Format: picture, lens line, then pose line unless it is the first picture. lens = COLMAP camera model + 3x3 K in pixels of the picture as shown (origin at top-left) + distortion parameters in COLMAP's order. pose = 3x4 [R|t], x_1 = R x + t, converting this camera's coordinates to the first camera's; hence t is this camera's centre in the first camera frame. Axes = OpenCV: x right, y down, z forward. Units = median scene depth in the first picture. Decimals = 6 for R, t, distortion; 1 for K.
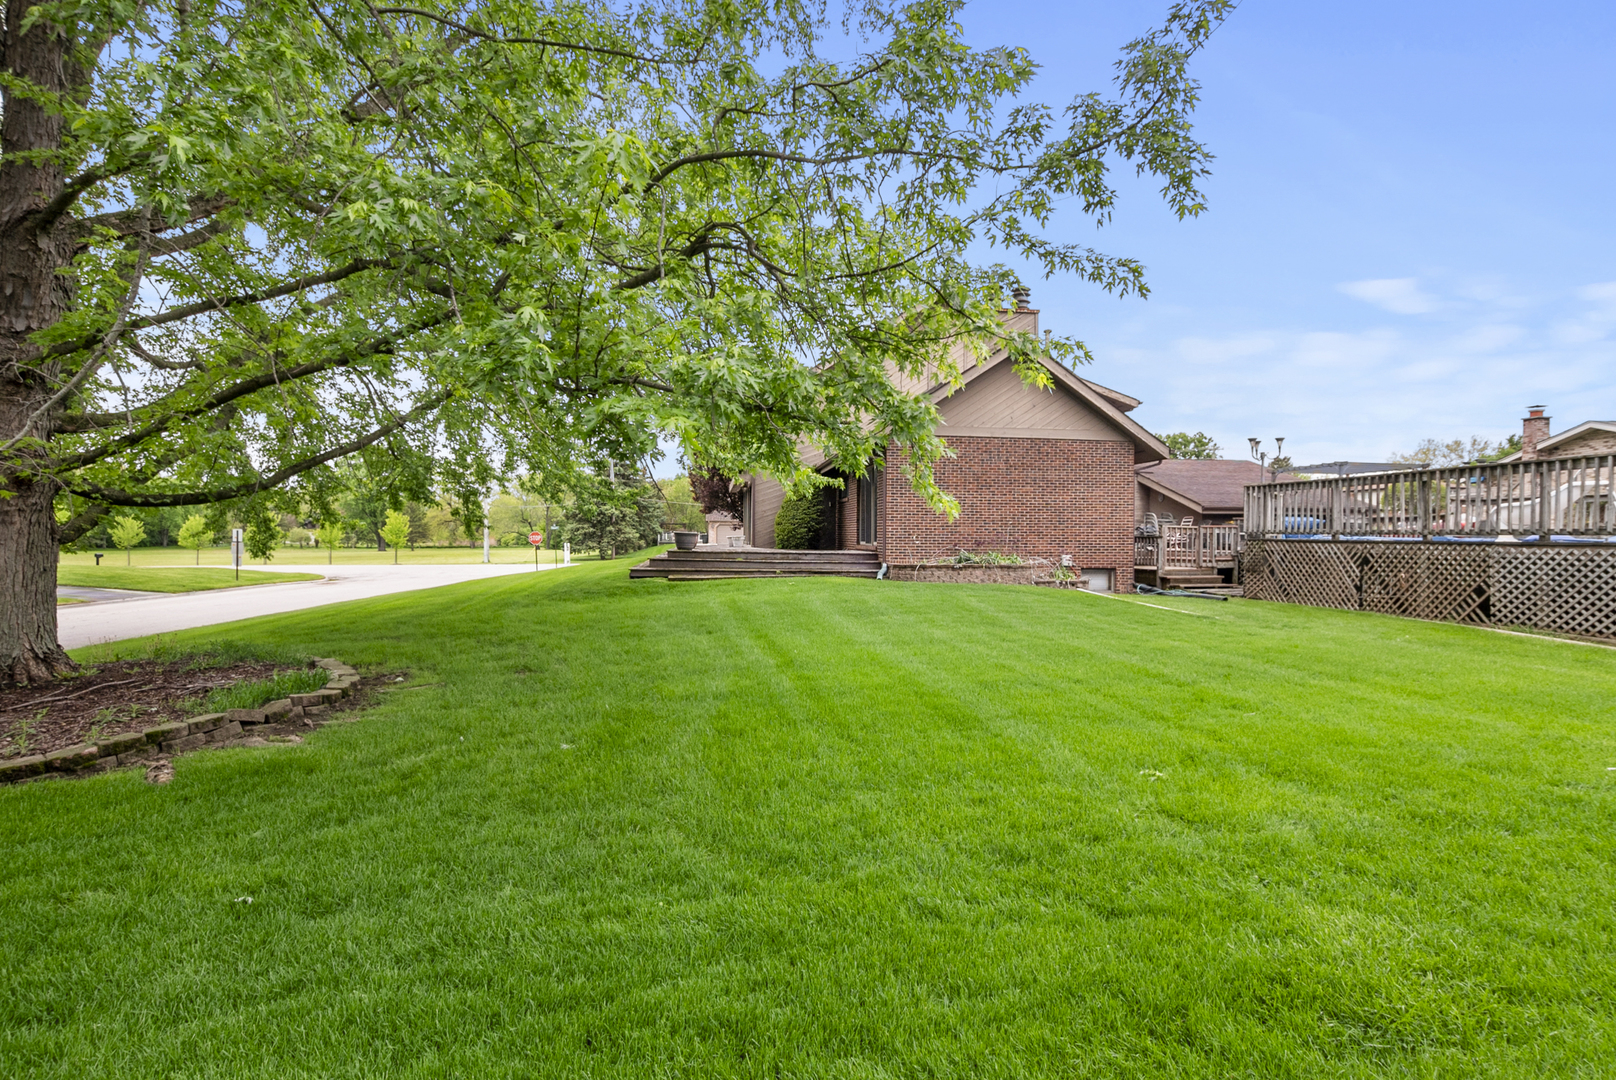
lens RADIAL K [[788.7, 0, 806.5], [0, 788.7, 537.6], [0, 0, 1]] dist [-0.002615, -0.000563]
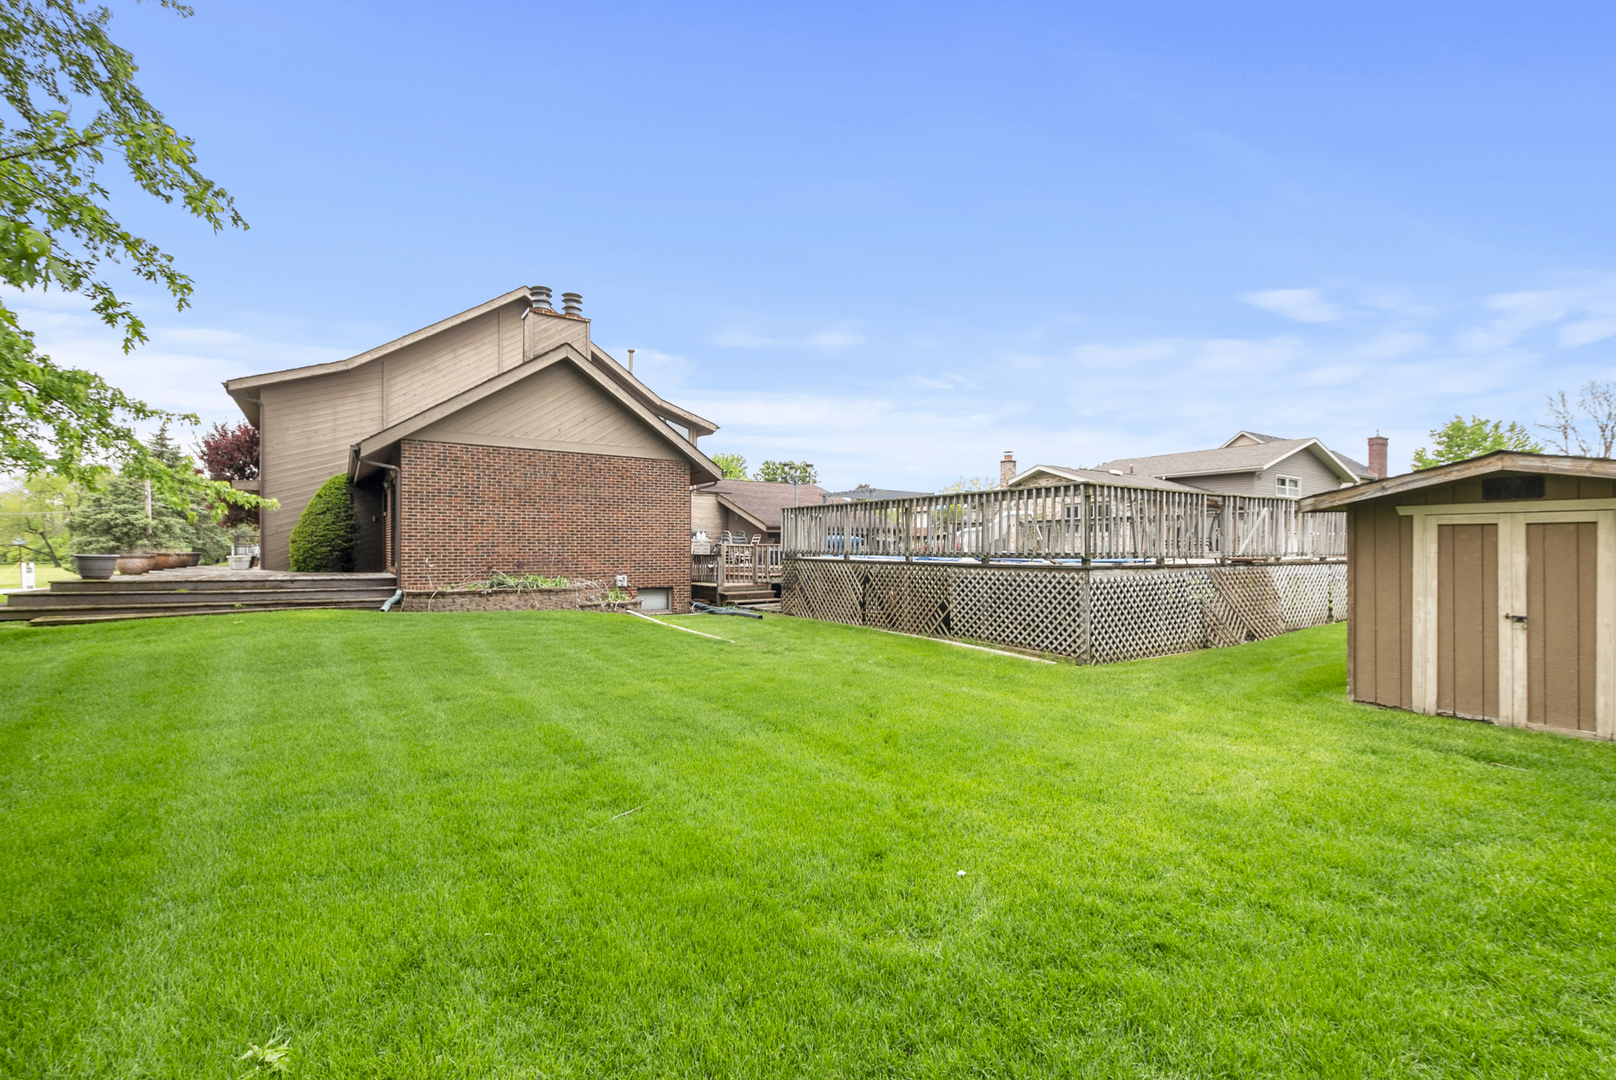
lens RADIAL K [[714.1, 0, 809.3], [0, 714.1, 540.0], [0, 0, 1]] dist [0.000596, 0.000005]
pose [[0.898451, 0.001274, 0.439072, 0.161865], [0.003718, 0.999938, -0.010510, -0.011993], [-0.439058, 0.011075, 0.898390, 0.115569]]
